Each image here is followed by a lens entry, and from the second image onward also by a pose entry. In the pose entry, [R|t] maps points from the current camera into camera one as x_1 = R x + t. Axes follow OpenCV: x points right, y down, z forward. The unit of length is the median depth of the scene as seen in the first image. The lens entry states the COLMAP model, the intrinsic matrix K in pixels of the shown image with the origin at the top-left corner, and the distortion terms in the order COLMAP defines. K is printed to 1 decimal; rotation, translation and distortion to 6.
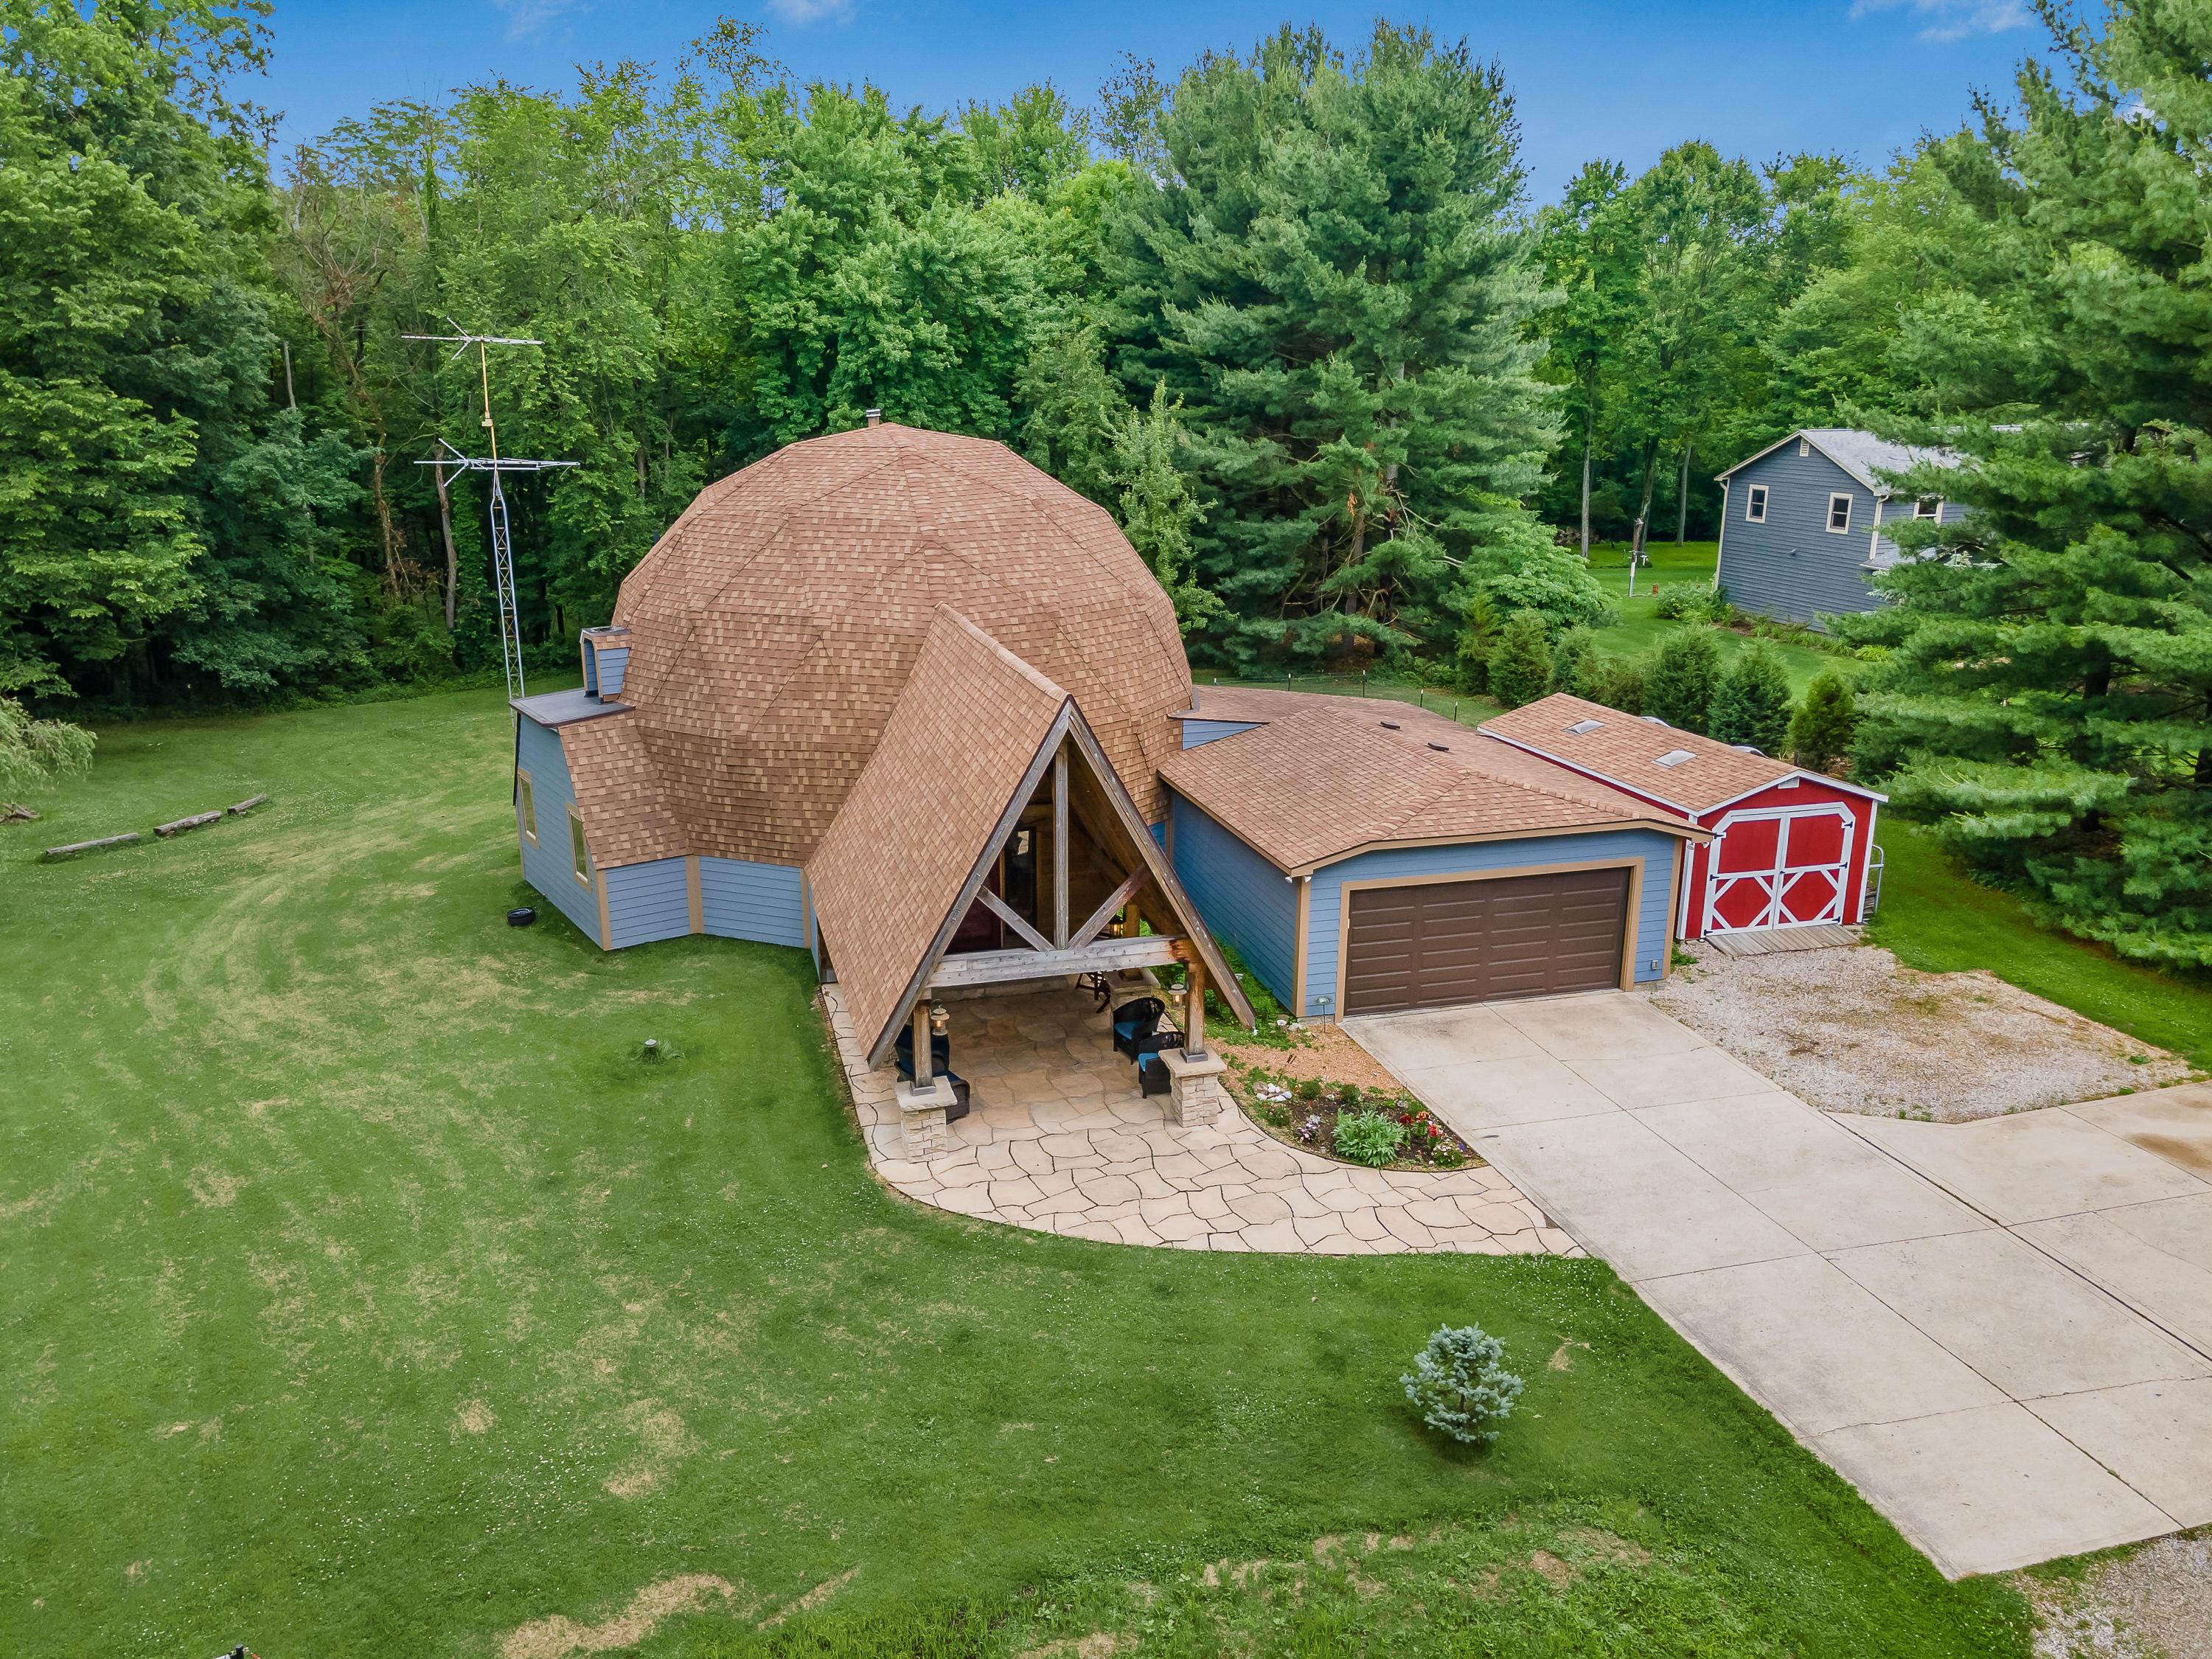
lens RADIAL K [[1633.2, 0, 1105.3], [0, 1633.2, 784.5], [0, 0, 1]] dist [0.027447, 0.024612]
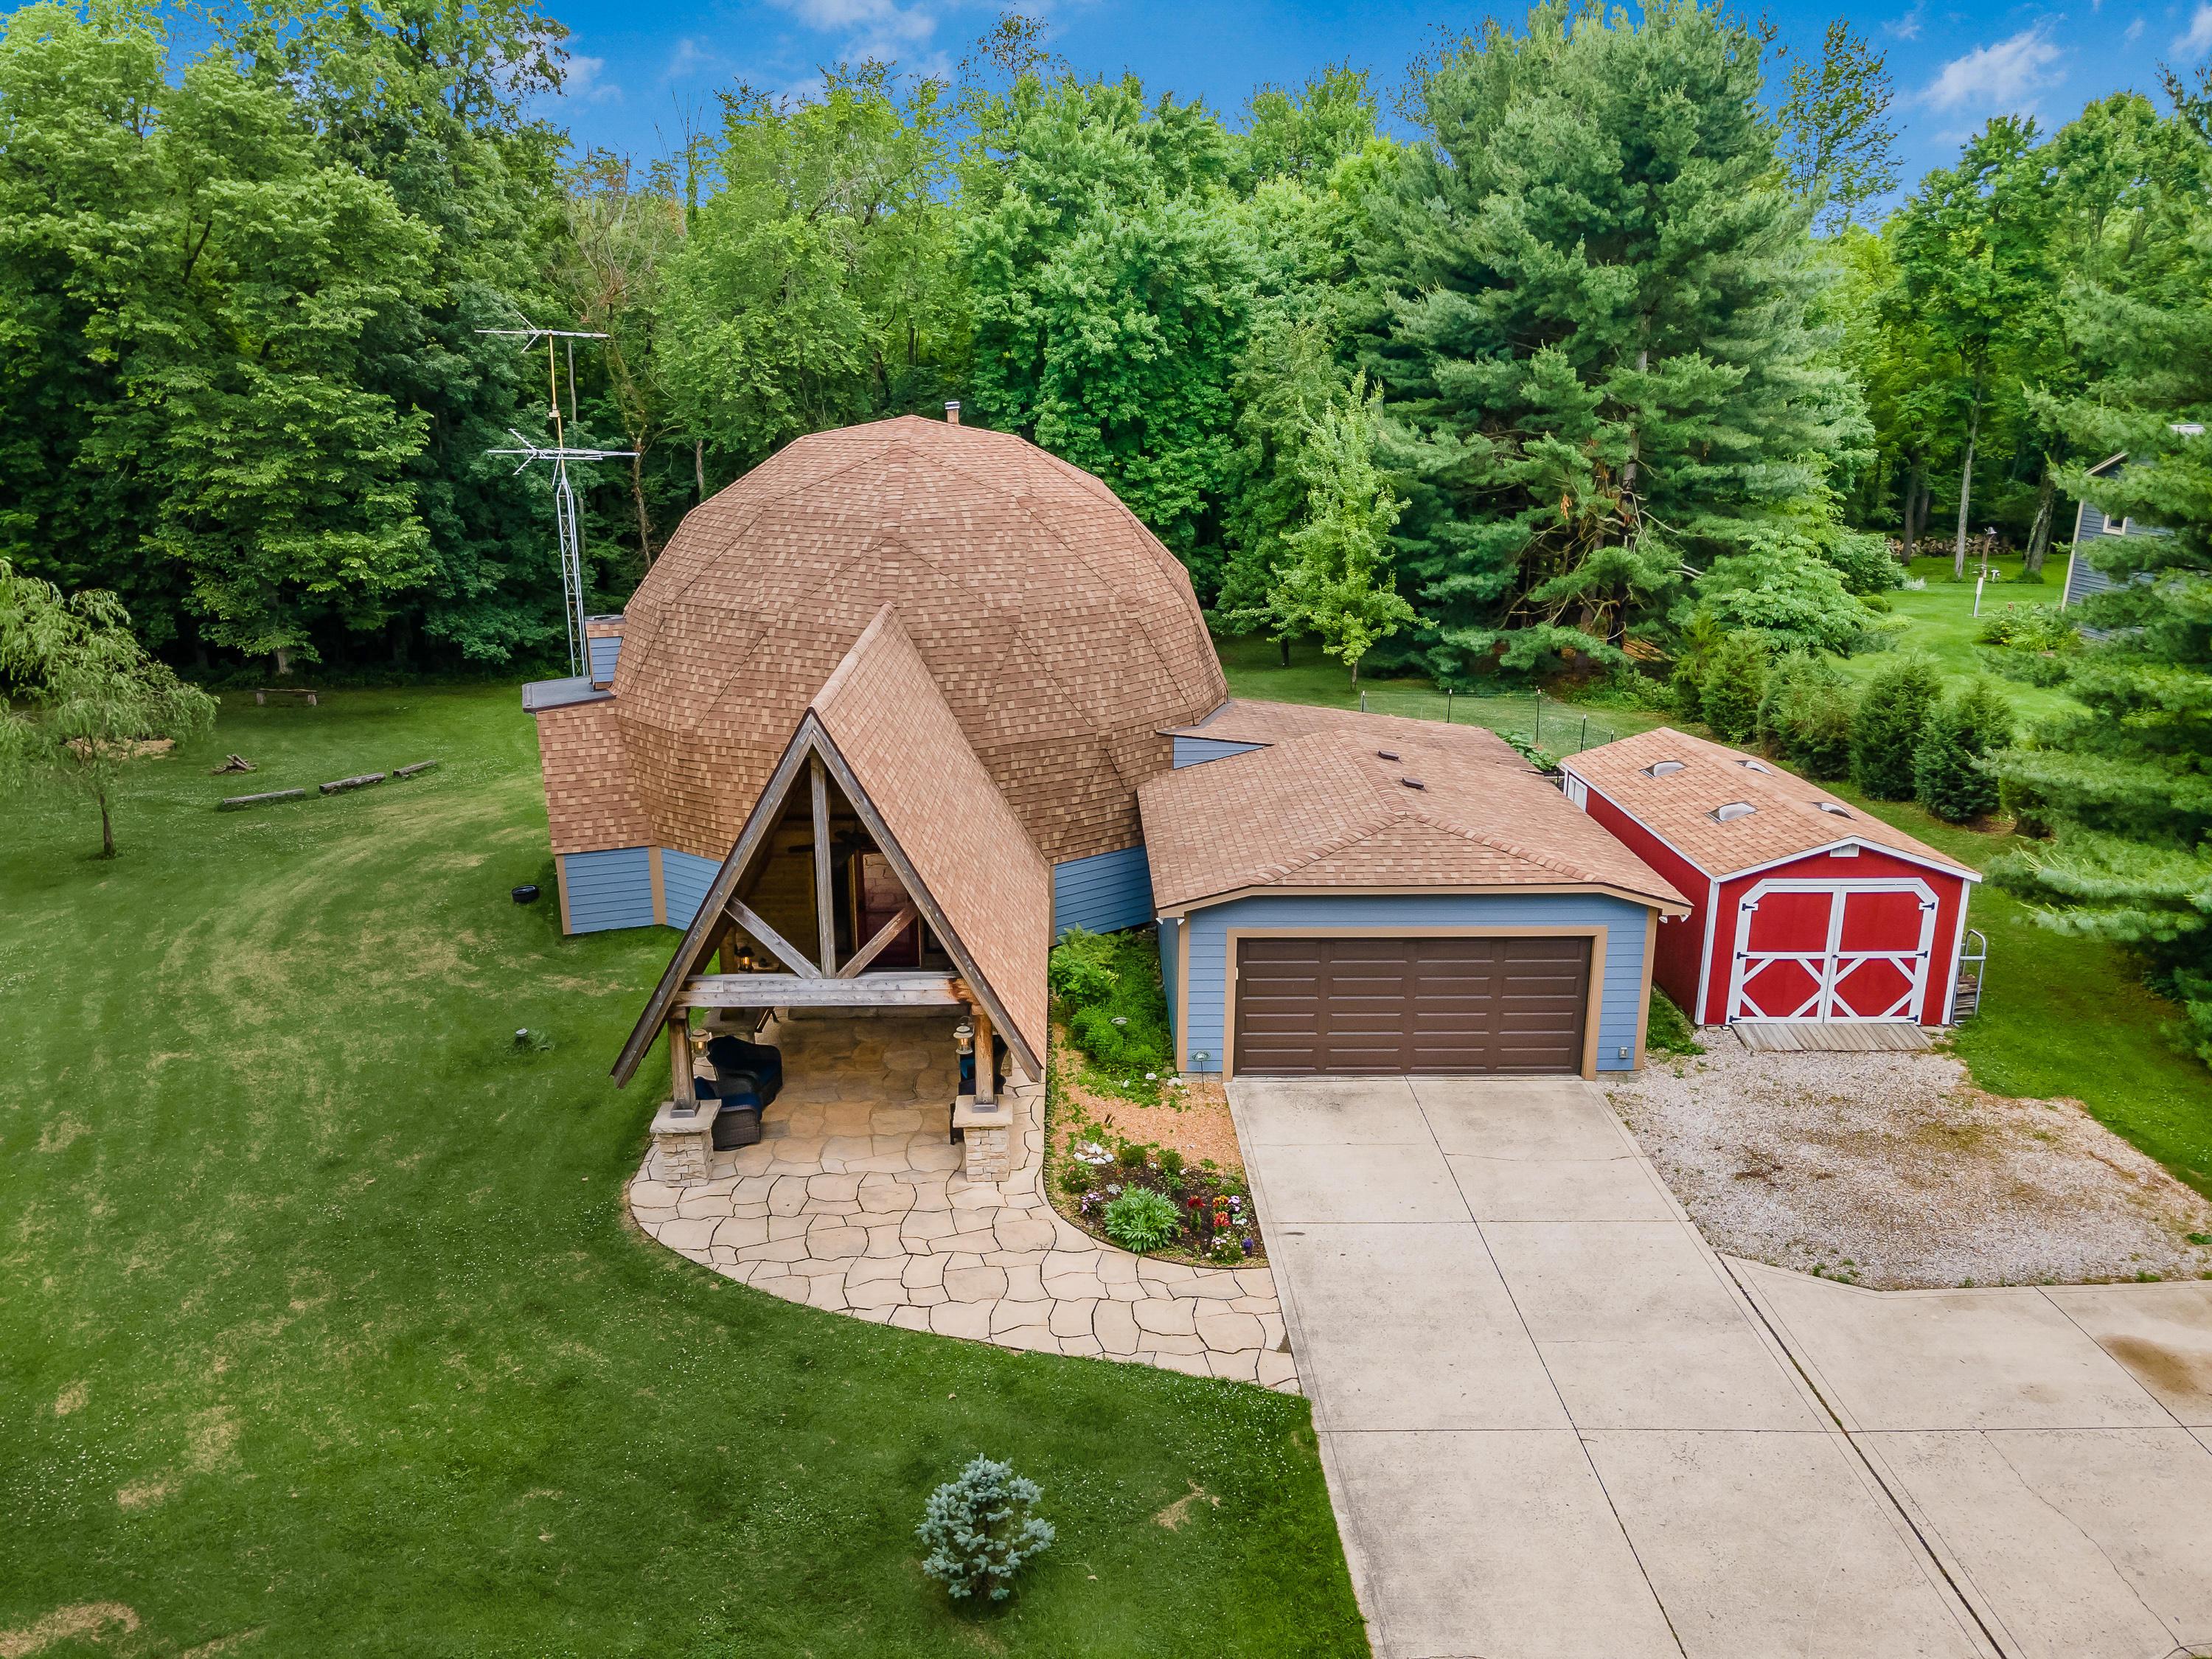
lens RADIAL K [[1633.2, 0, 1104.5], [0, 1633.2, 791.9], [0, 0, 1]] dist [0.027447, 0.024612]
pose [[0.967349, 0.060725, -0.246064, 0.261744], [-0.058849, 0.998155, 0.014979, -0.021660], [0.246519, -0.000009, 0.969138, 0.098119]]
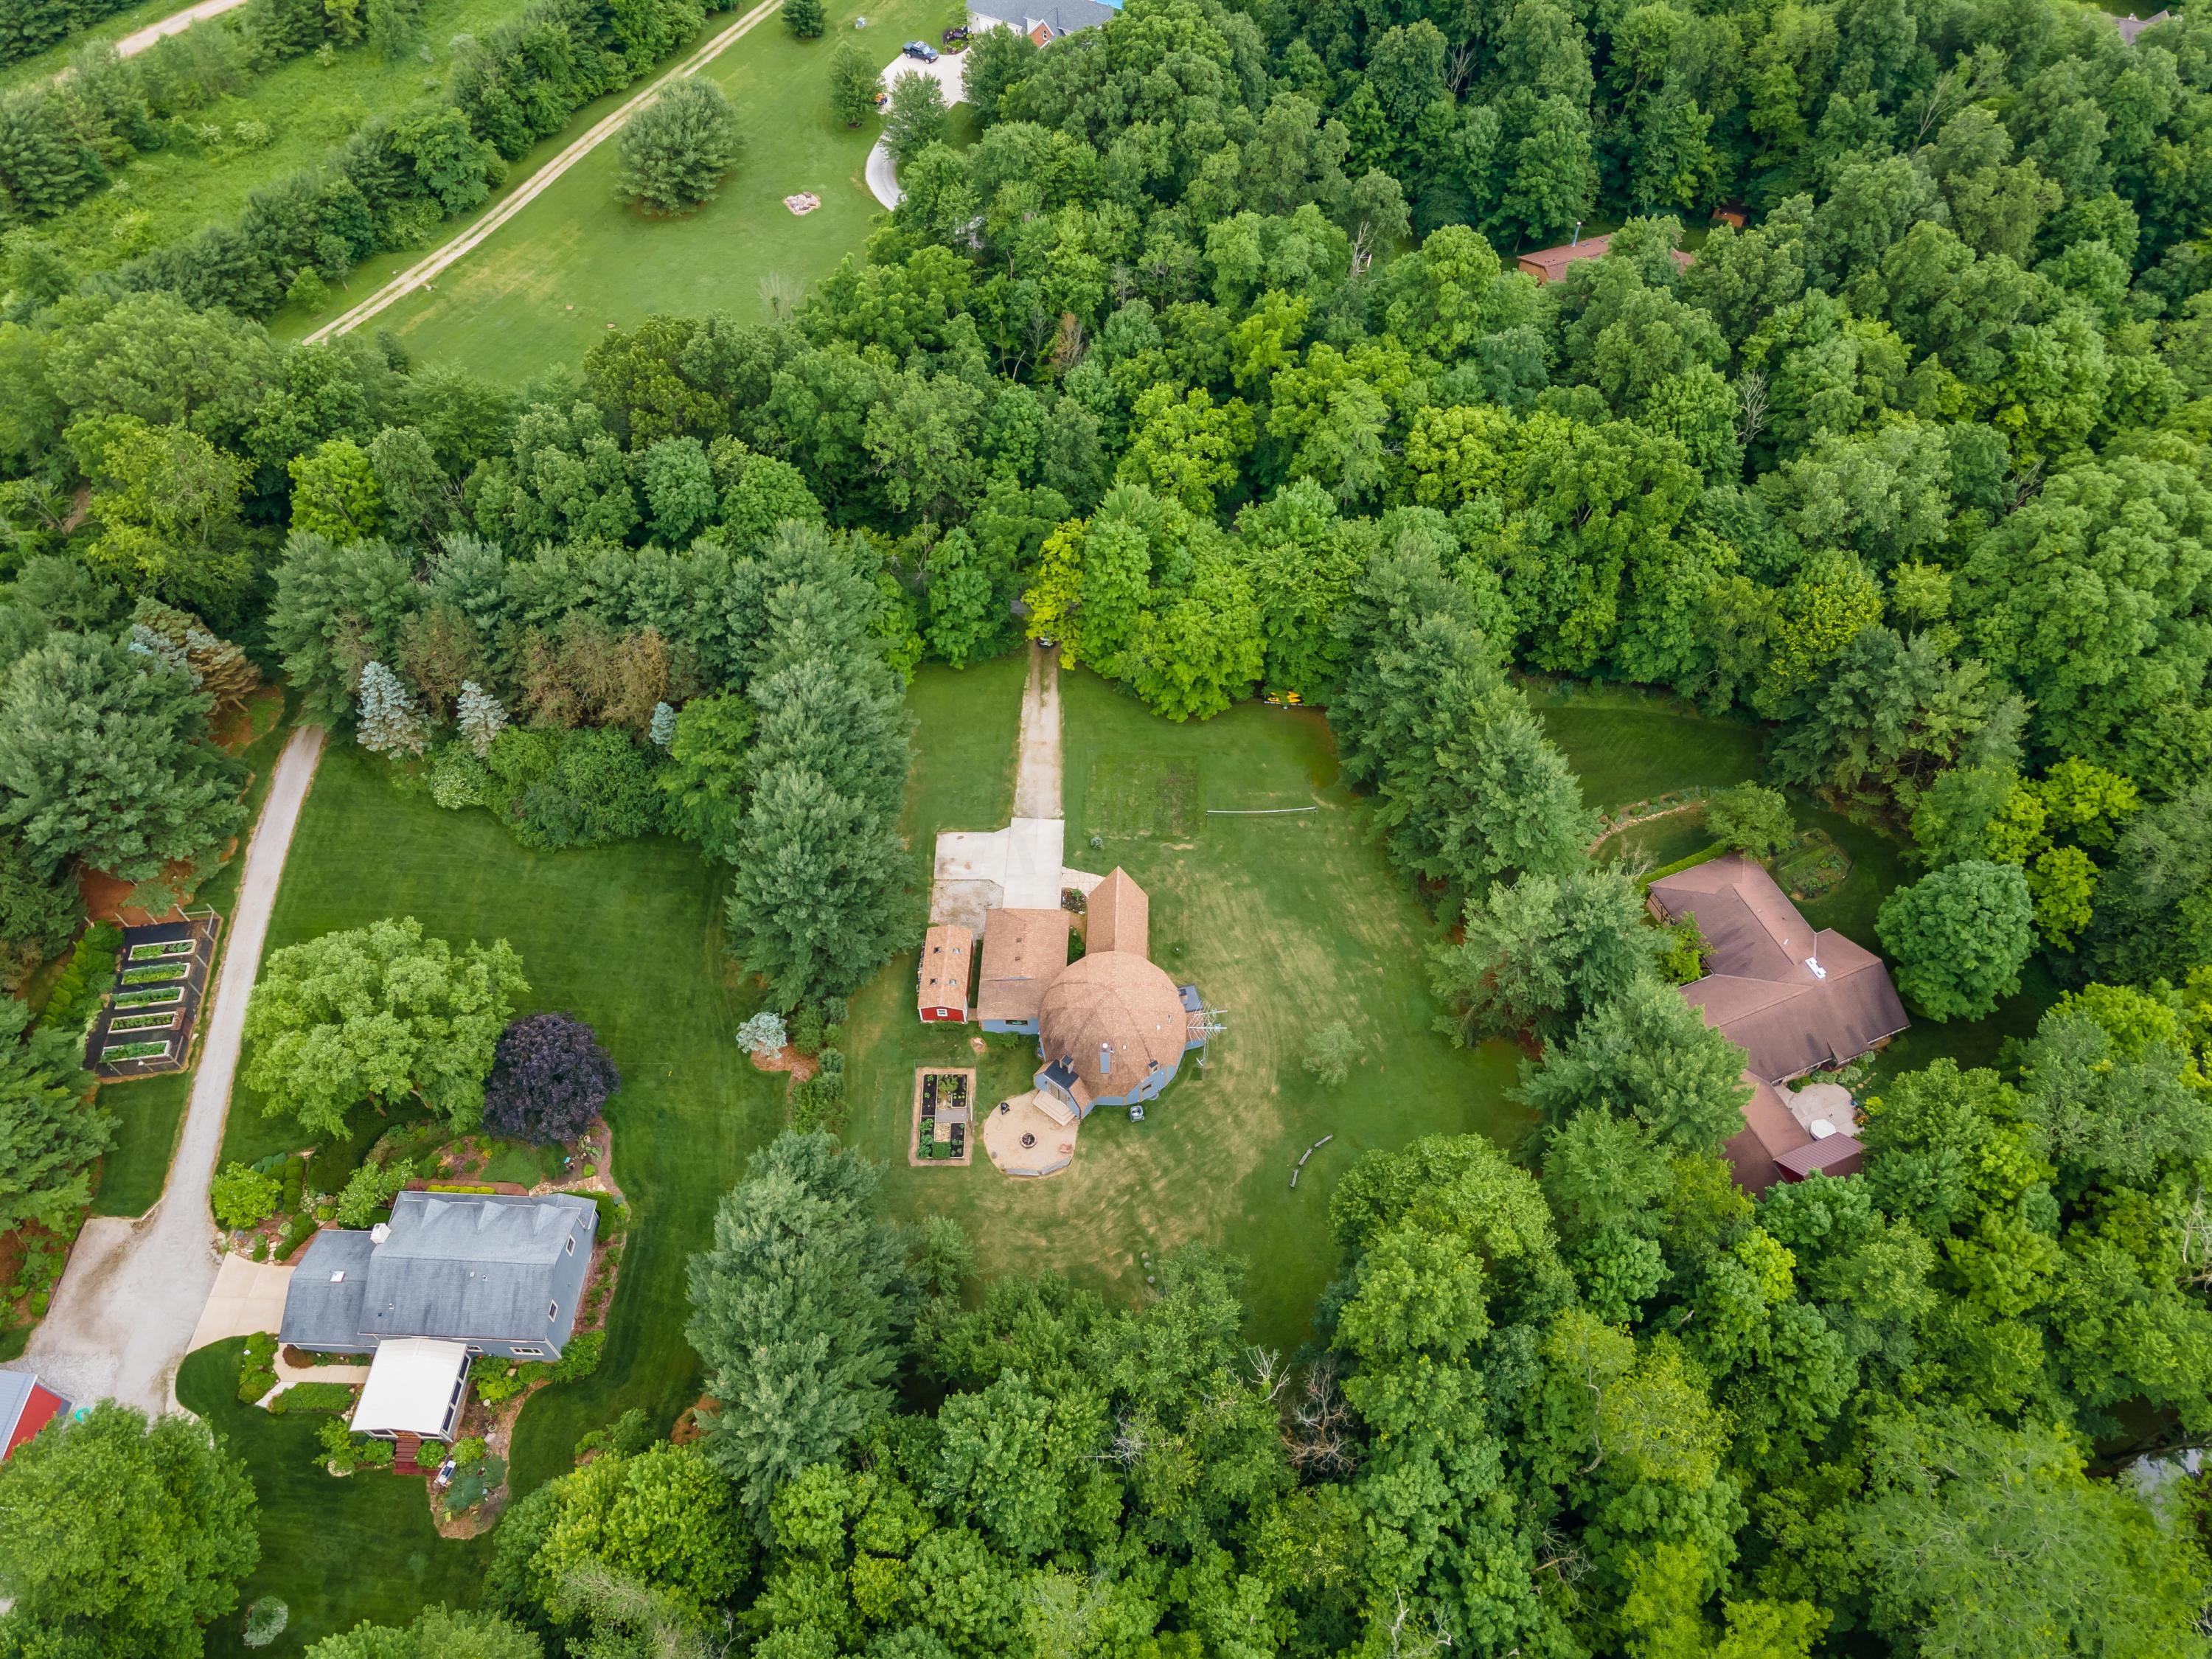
lens RADIAL K [[1633.2, 0, 1093.3], [0, 1633.2, 824.6], [0, 0, 1]] dist [0.027447, 0.024612]
pose [[-0.949787, -0.246398, 0.192856, -0.862552], [0.083670, 0.393912, 0.915332, -4.606764], [-0.301505, 0.885506, -0.353516, 2.361637]]
